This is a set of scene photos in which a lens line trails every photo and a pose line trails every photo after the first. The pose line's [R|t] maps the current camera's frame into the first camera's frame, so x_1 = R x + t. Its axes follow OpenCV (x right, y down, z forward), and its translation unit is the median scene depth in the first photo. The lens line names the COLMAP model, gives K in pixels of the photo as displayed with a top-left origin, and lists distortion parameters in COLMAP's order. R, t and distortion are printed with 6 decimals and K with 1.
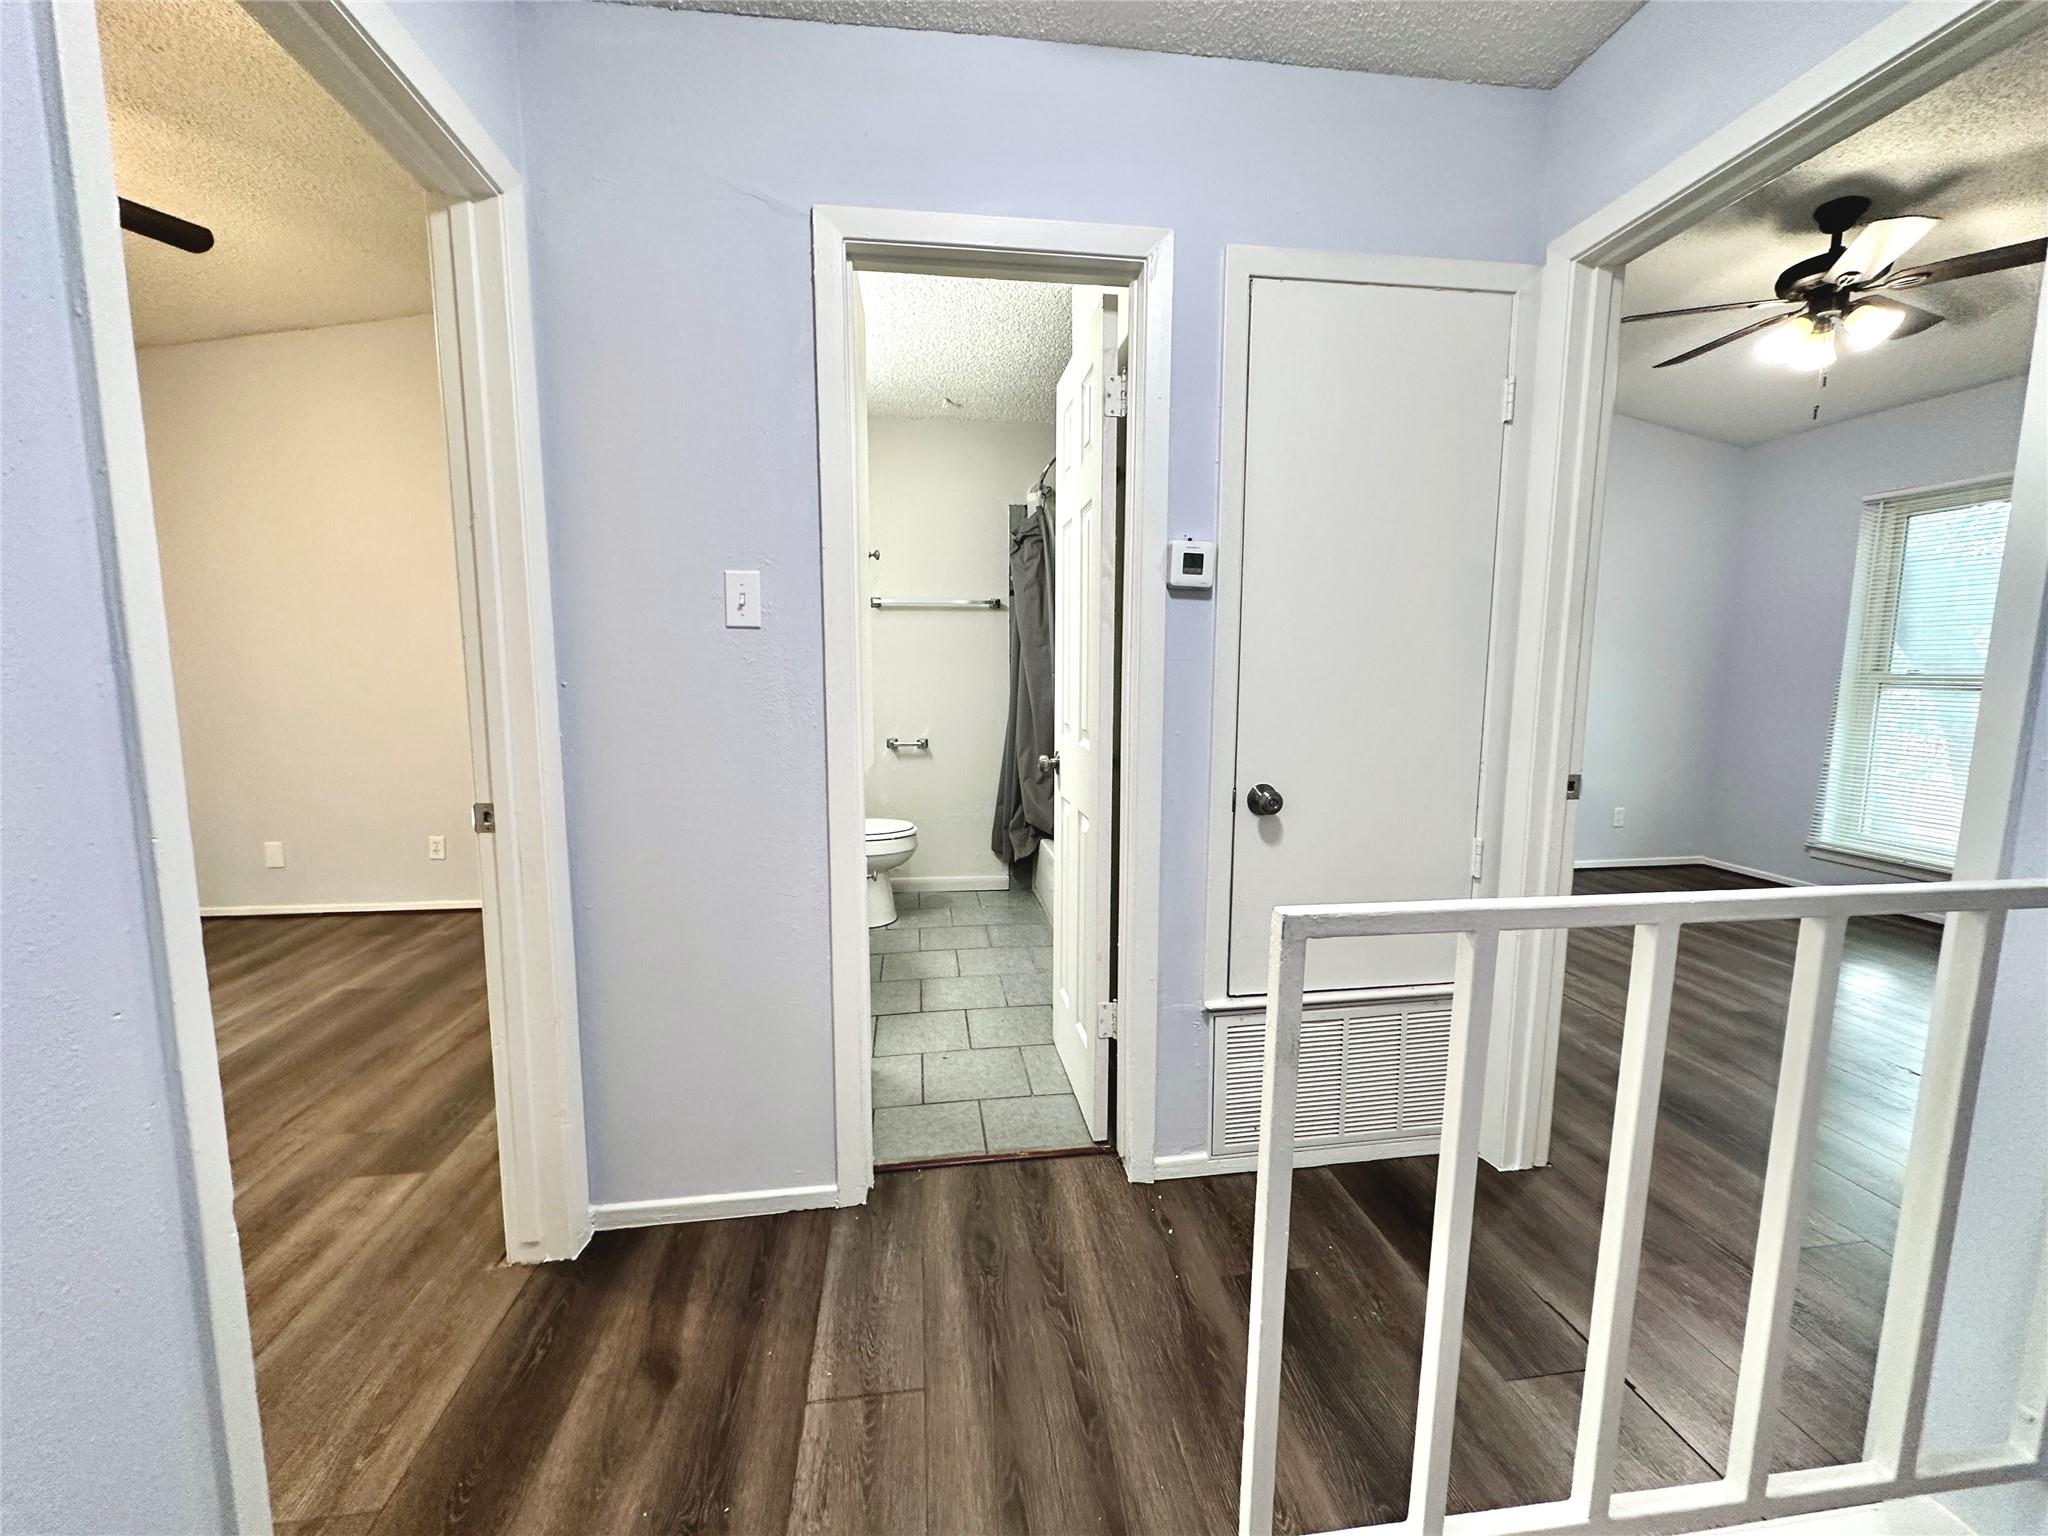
lens RADIAL K [[814.5, 0, 1022.4], [0, 814.5, 768.6], [0, 0, 1]] dist [-0.001719, 0.000525]
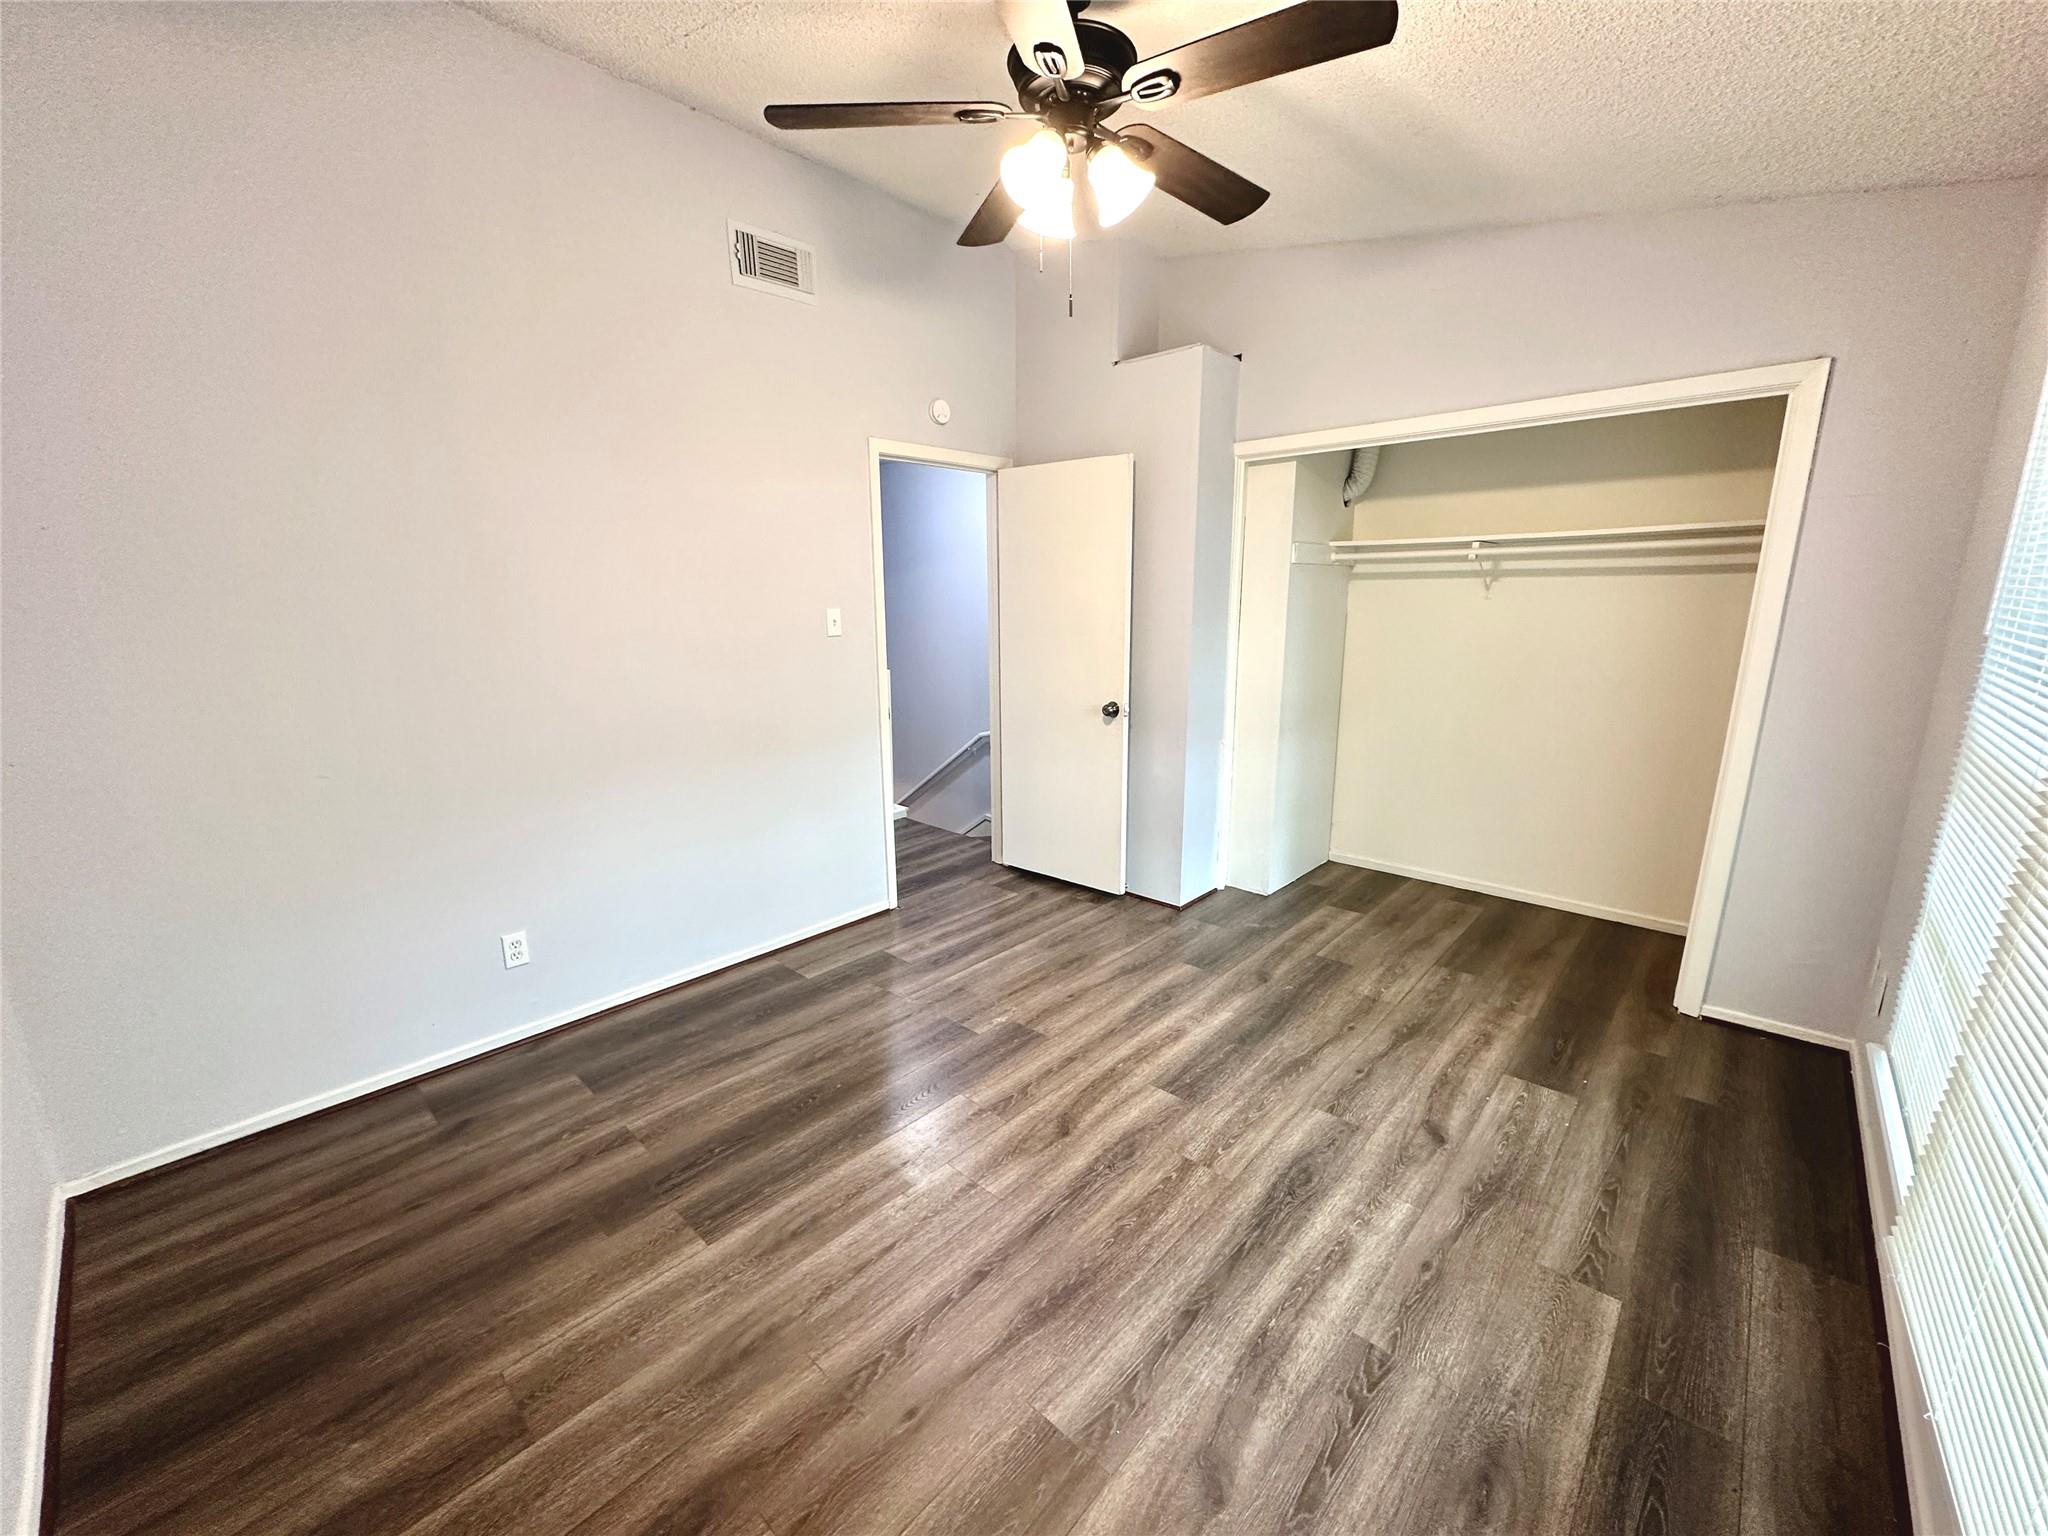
lens RADIAL K [[814.5, 0, 1020.2], [0, 814.5, 767.0], [0, 0, 1]] dist [-0.001719, 0.000525]
pose [[-0.639458, -0.165838, 0.750727, -2.261662], [0.095326, 0.951822, 0.291457, -0.366024], [-0.762894, 0.257938, -0.592842, 1.790282]]
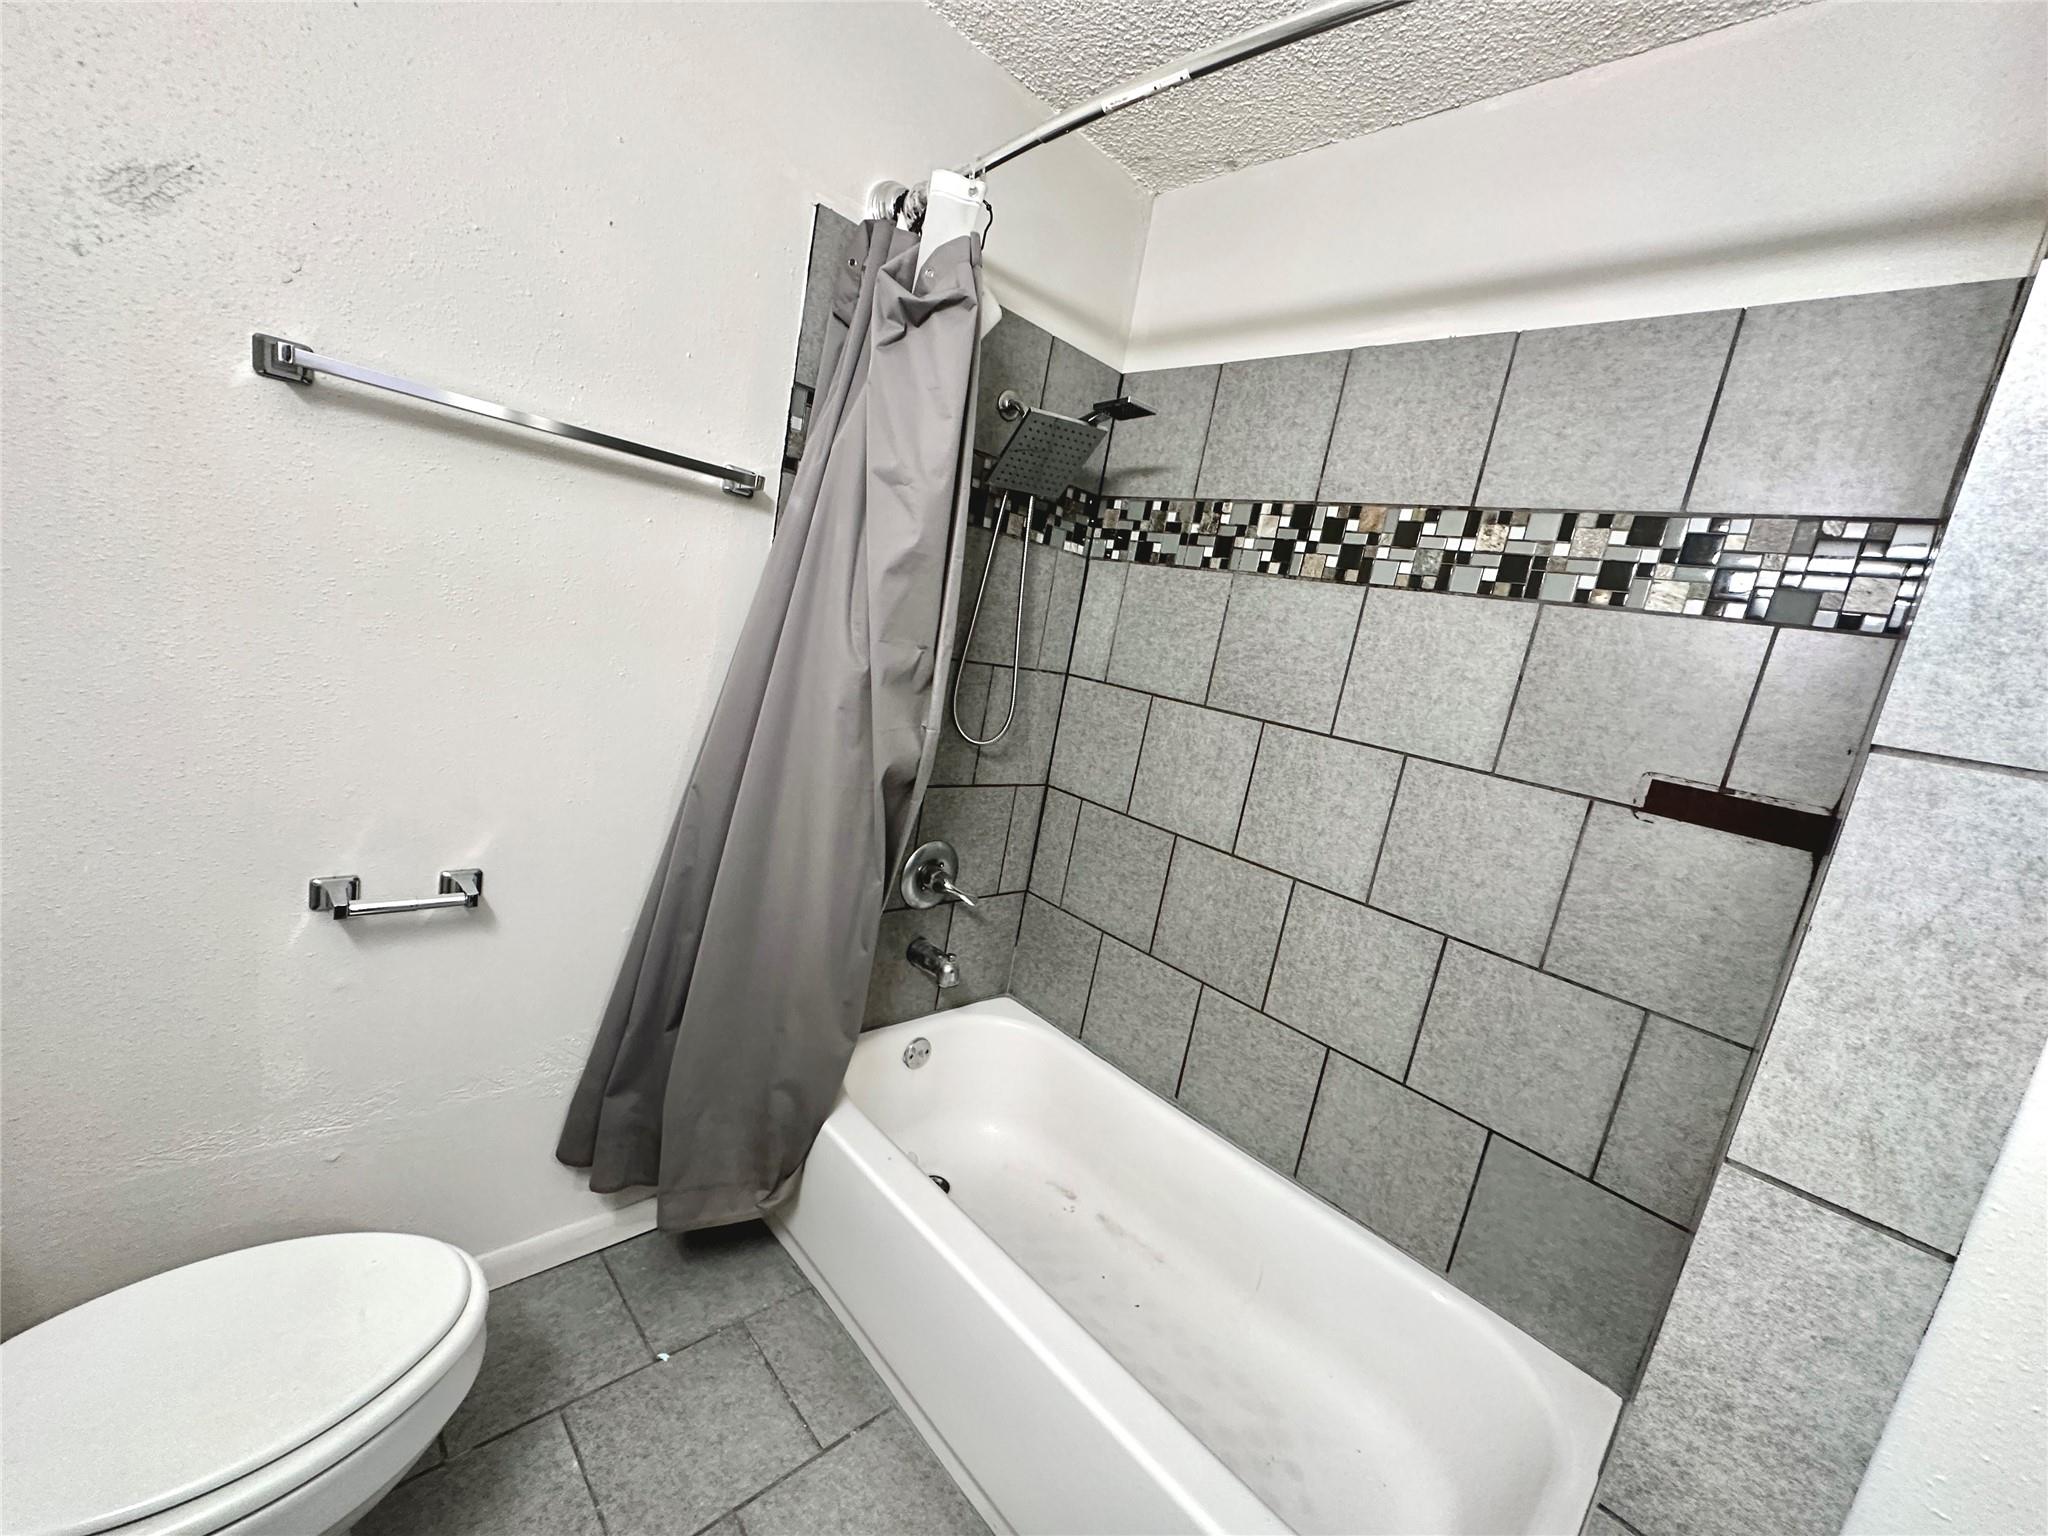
lens RADIAL K [[814.5, 0, 1020.9], [0, 814.5, 768.4], [0, 0, 1]] dist [-0.001719, 0.000525]
pose [[0.791966, 0.040431, 0.609225, -0.329821], [-0.103653, 0.992224, 0.068896, -0.268263], [-0.601702, -0.117712, 0.789999, 1.448284]]
